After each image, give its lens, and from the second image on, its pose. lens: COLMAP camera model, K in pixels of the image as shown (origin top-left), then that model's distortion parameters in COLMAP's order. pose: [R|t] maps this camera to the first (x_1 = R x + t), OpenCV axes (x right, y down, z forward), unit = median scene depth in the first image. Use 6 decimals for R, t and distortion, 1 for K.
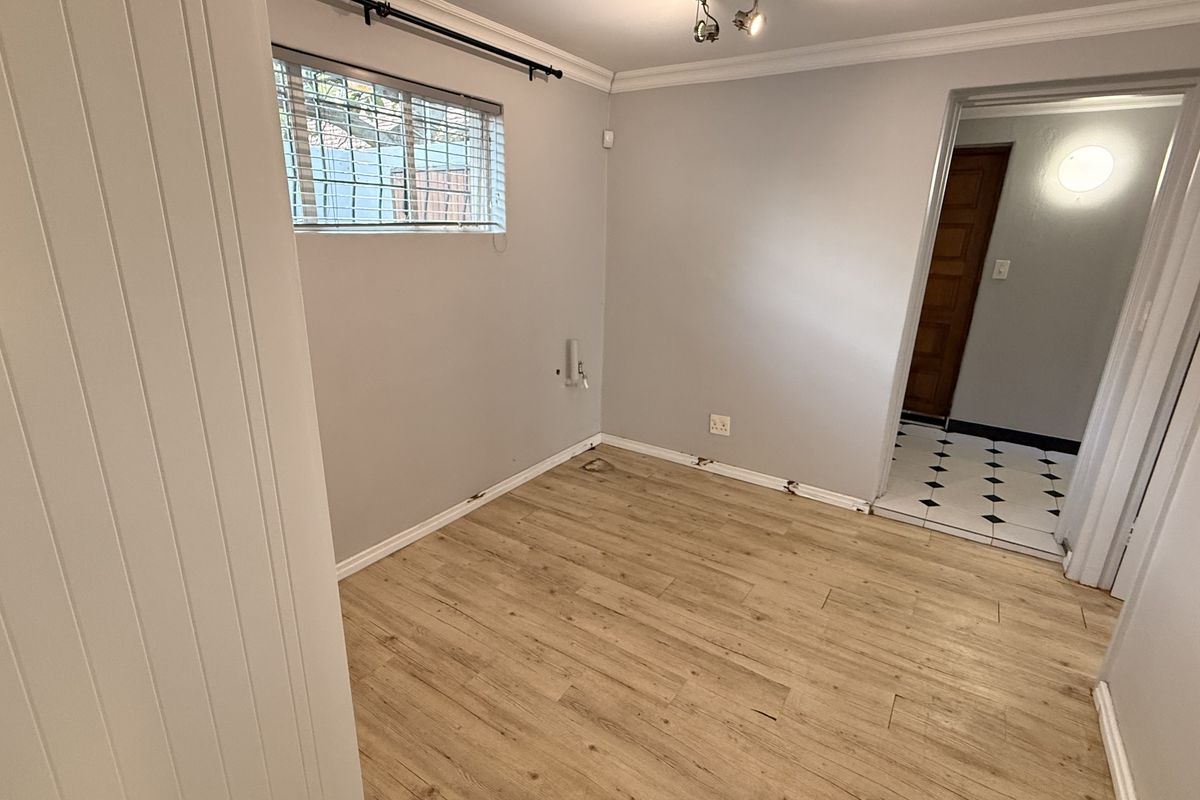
lens RADIAL K [[572.7, 0, 595.8], [0, 572.7, 399.3], [0, 0, 1]] dist [0.003828, 0.001132]
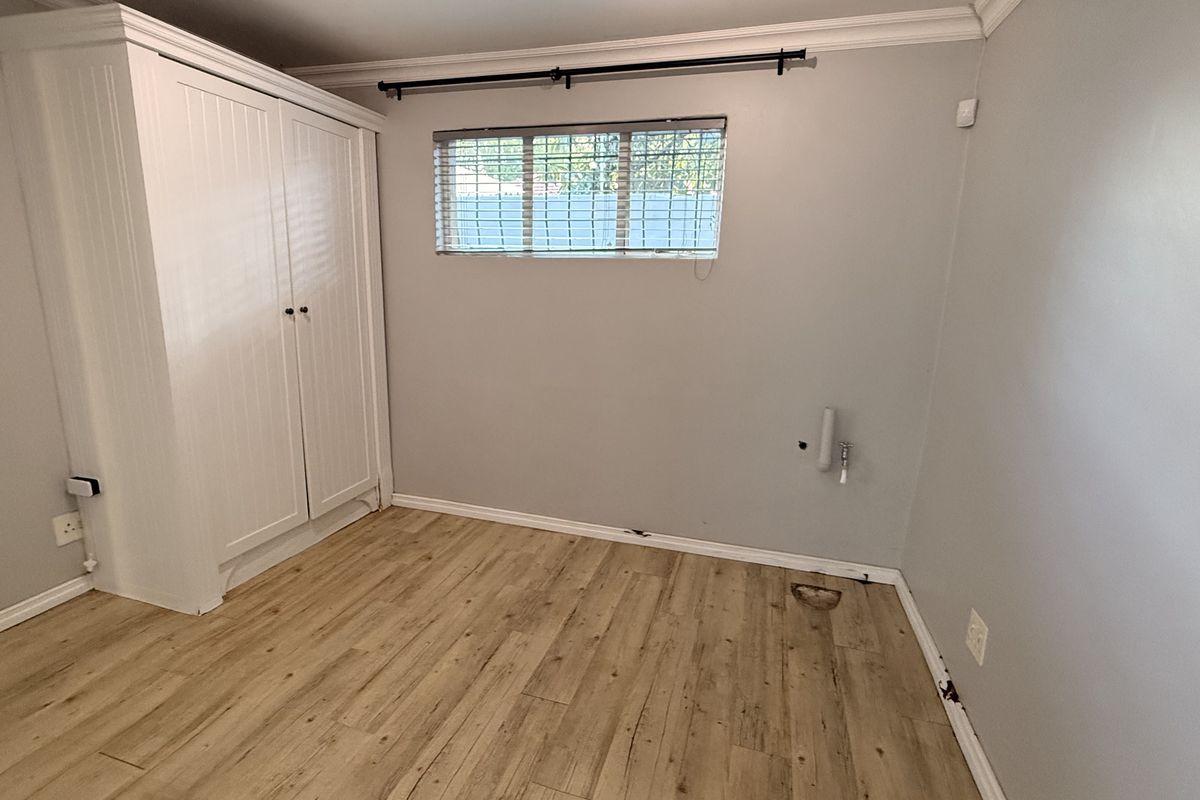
lens RADIAL K [[572.7, 0, 595.7], [0, 572.7, 399.9], [0, 0, 1]] dist [0.003828, 0.001132]
pose [[0.290195, 0.189205, -0.938077, 0.734147], [-0.295590, 0.950048, 0.100179, -0.133905], [0.910172, 0.248215, 0.331627, 0.669840]]
